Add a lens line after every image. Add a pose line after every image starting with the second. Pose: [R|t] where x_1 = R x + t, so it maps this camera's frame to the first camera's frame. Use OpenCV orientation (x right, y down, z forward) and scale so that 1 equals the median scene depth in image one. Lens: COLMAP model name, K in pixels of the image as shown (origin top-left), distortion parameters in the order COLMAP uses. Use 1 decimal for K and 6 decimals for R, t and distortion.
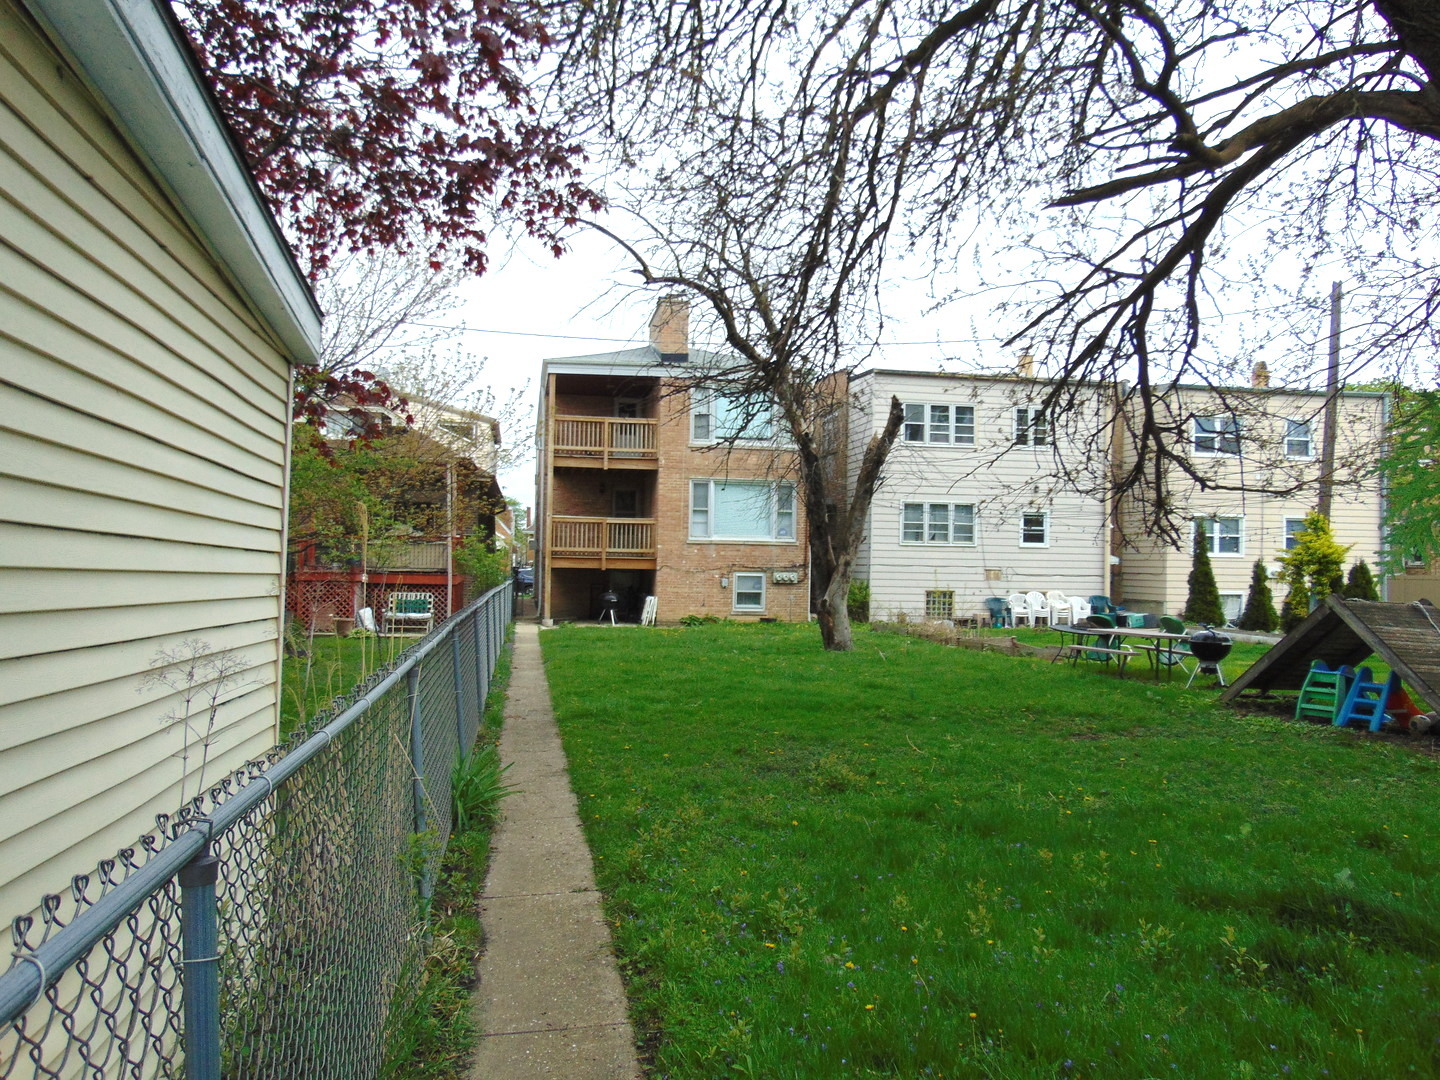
lens RADIAL K [[1083.9, 0, 713.2], [0, 1083.9, 542.4], [0, 0, 1]] dist [-0.044968, 0.094355]
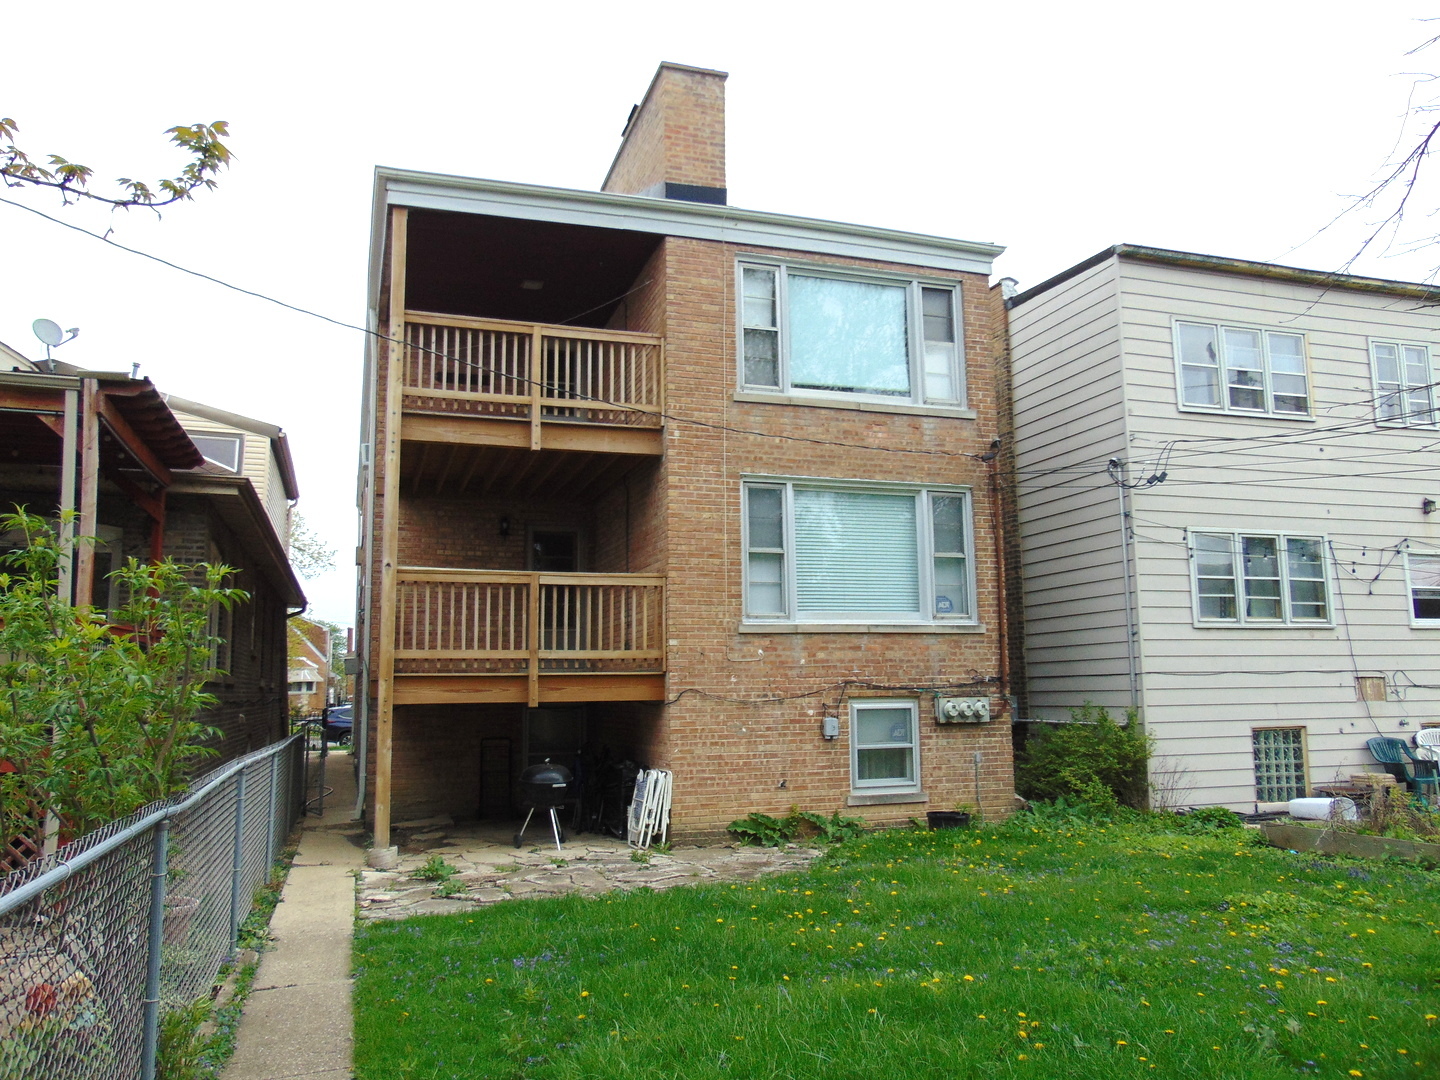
lens RADIAL K [[1083.9, 0, 713.2], [0, 1083.9, 542.4], [0, 0, 1]] dist [-0.044968, 0.094355]
pose [[0.987464, -0.009717, 0.157543, -0.096297], [0.026809, 0.993927, -0.106729, 0.009883], [-0.155549, 0.109615, 0.981728, 0.592288]]
